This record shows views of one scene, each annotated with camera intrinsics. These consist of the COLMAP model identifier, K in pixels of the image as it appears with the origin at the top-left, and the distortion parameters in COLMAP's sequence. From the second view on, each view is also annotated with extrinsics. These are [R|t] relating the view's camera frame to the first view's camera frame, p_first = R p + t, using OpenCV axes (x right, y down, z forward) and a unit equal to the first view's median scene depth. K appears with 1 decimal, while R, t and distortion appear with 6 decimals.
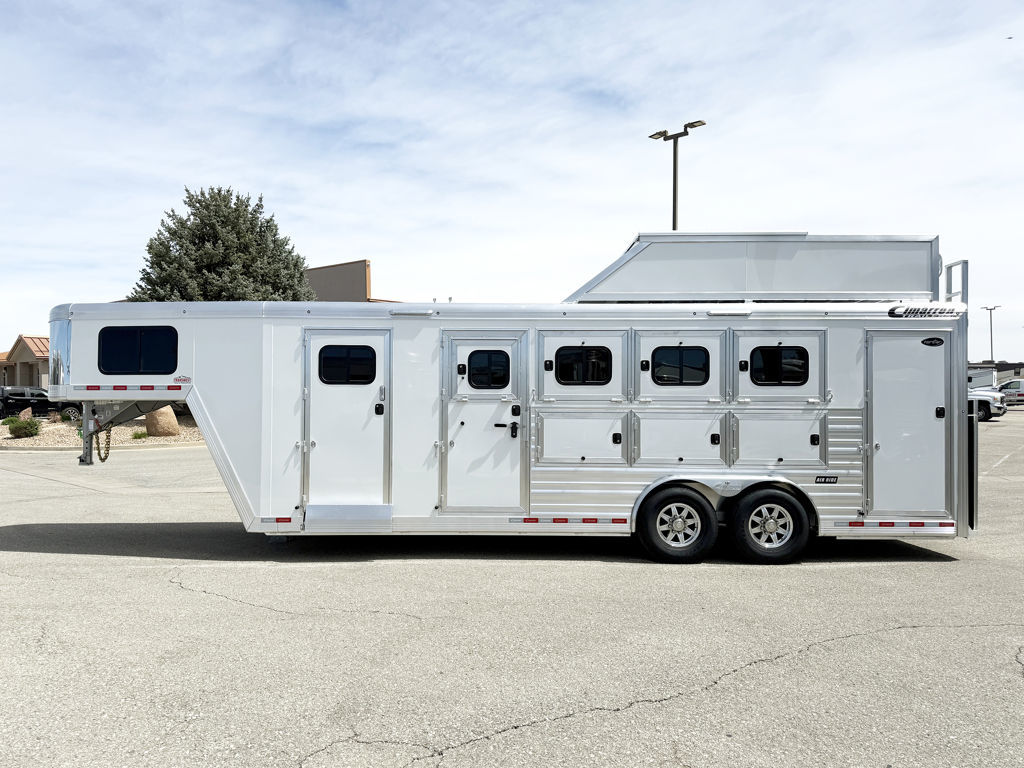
lens RADIAL K [[758.0, 0, 517.1], [0, 758.0, 387.3], [0, 0, 1]] dist [0.044718, -0.044723]
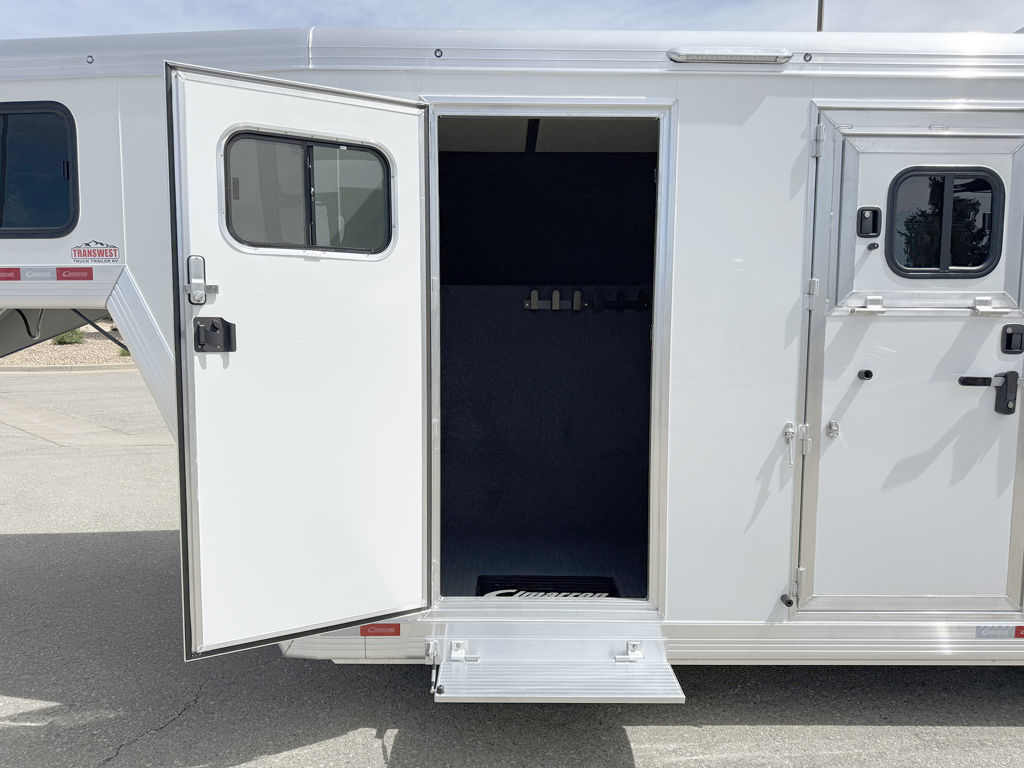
lens RADIAL K [[758.0, 0, 506.5], [0, 758.0, 386.9], [0, 0, 1]] dist [0.044718, -0.044723]
pose [[0.999702, 0.004618, -0.023971, -0.232864], [-0.001740, 0.992927, 0.118718, 0.010585], [0.024349, -0.118640, 0.992639, 0.633639]]
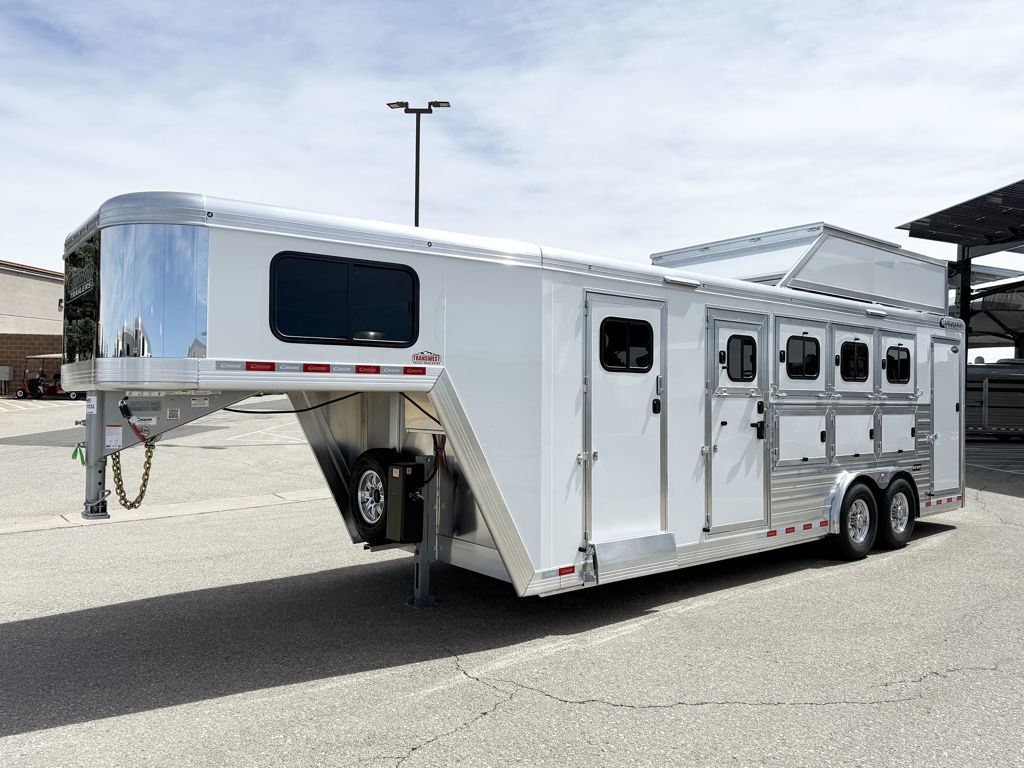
lens RADIAL K [[758.0, 0, 537.1], [0, 758.0, 374.3], [0, 0, 1]] dist [0.044718, -0.044723]
pose [[0.785419, 0.022578, 0.618553, -0.735151], [-0.021246, 0.999729, -0.009514, 0.006910], [-0.618600, -0.005669, 0.785685, 0.480702]]
